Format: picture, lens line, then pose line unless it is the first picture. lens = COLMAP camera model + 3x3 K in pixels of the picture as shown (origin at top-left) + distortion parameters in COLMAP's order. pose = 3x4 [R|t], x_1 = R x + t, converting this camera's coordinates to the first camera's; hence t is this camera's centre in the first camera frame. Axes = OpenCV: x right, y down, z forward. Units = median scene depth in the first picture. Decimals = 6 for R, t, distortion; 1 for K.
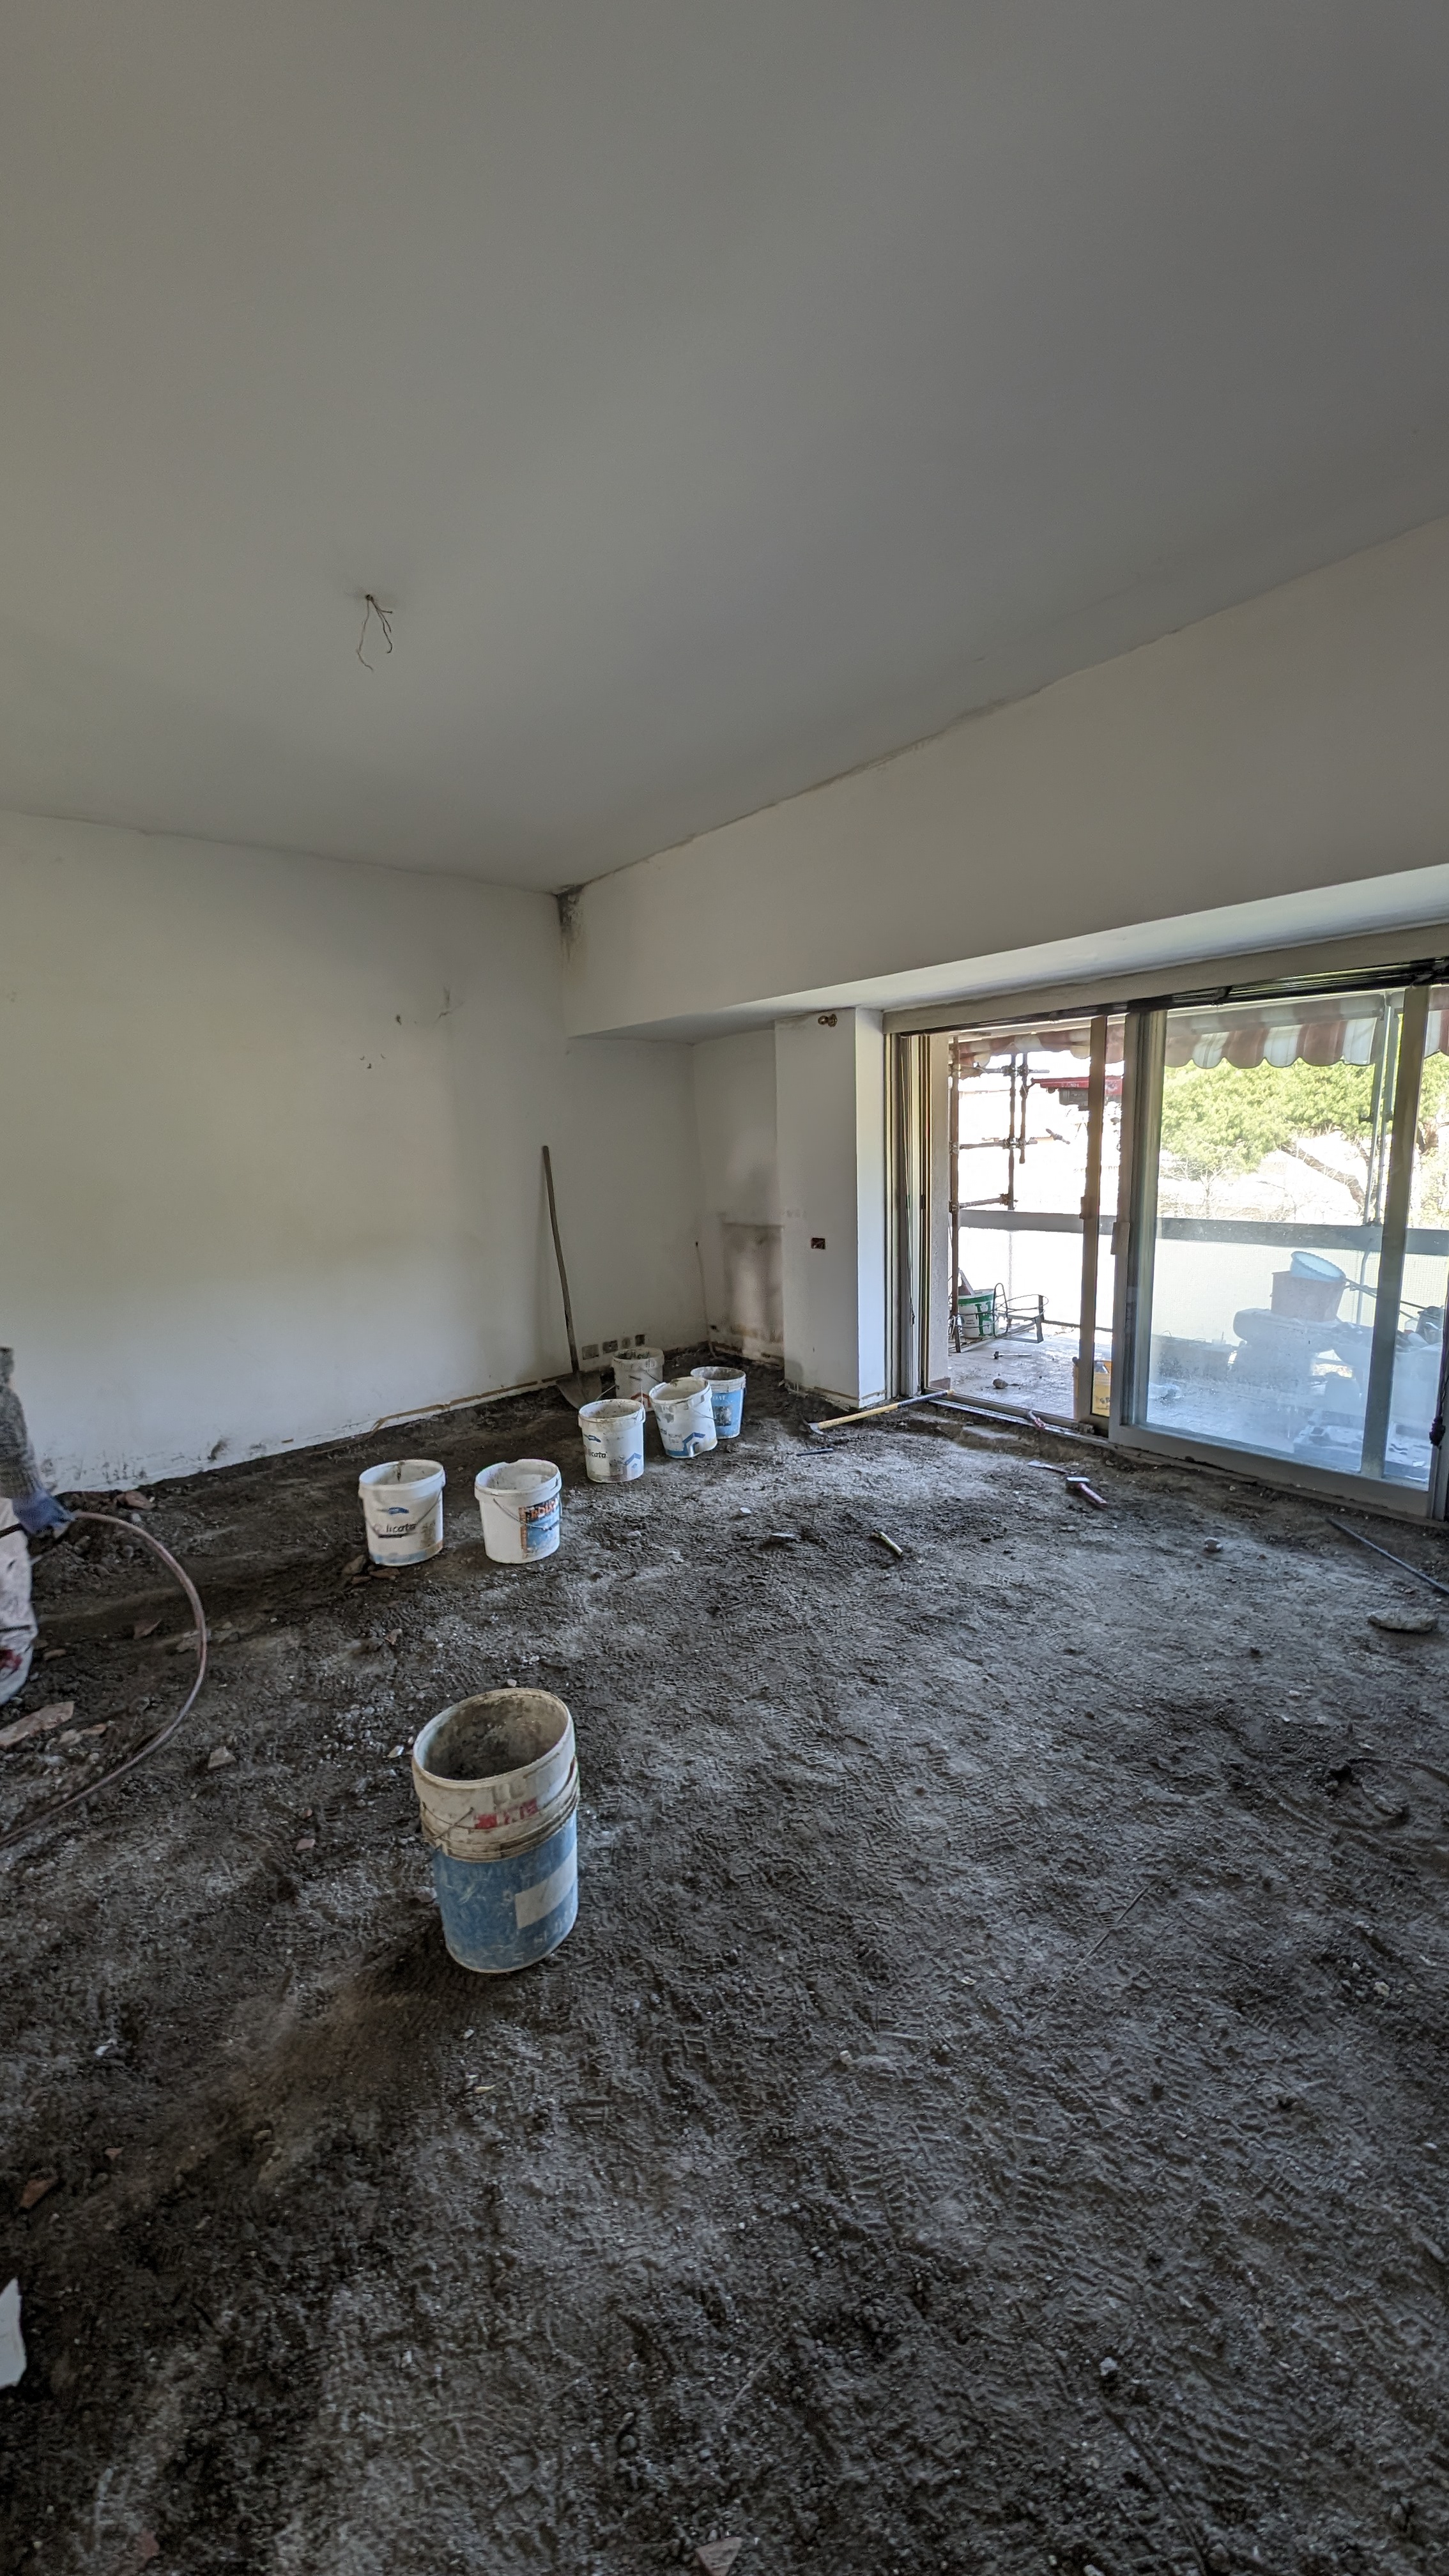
lens RADIAL K [[899.5, 0, 722.1], [0, 899.5, 1290.3], [0, 0, 1]] dist [0.000661, -0.000060]
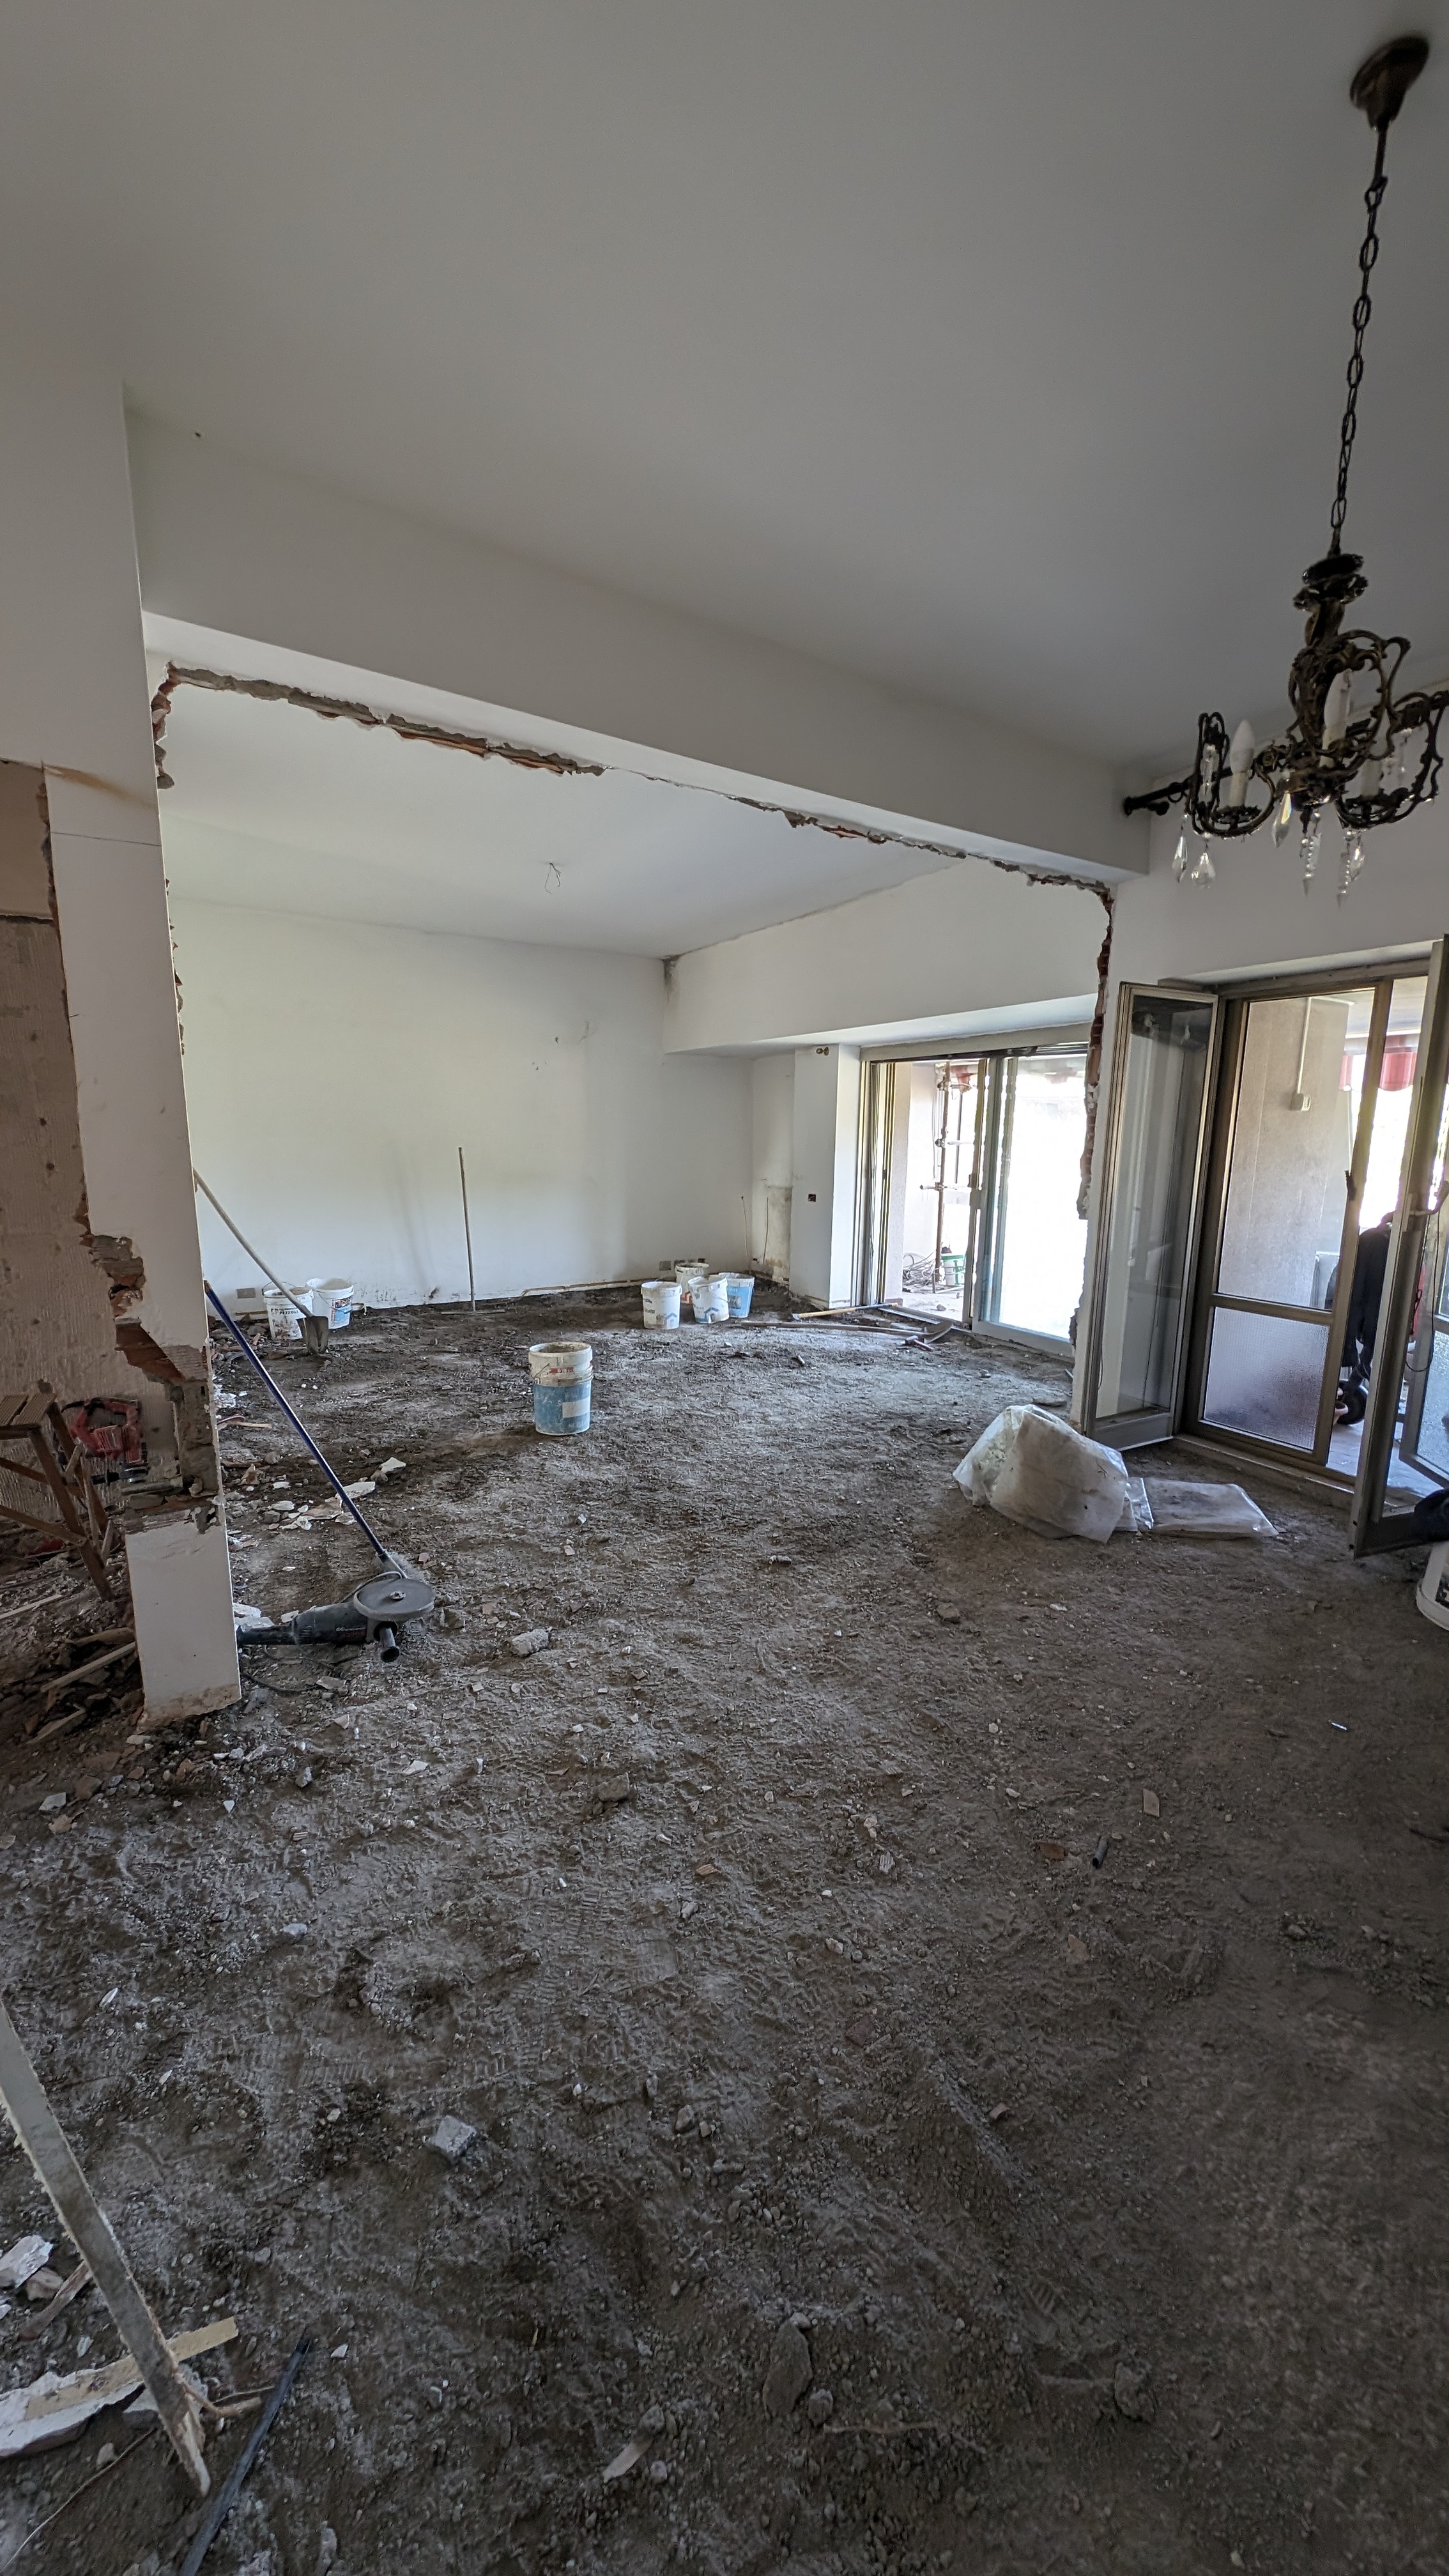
lens RADIAL K [[899.5, 0, 725.5], [0, 899.5, 1289.0], [0, 0, 1]] dist [0.000661, -0.000060]
pose [[0.985200, 0.077396, -0.152940, 0.225521], [-0.076874, 0.996997, 0.009329, 0.105535], [0.153203, 0.002566, 0.988191, -0.557211]]
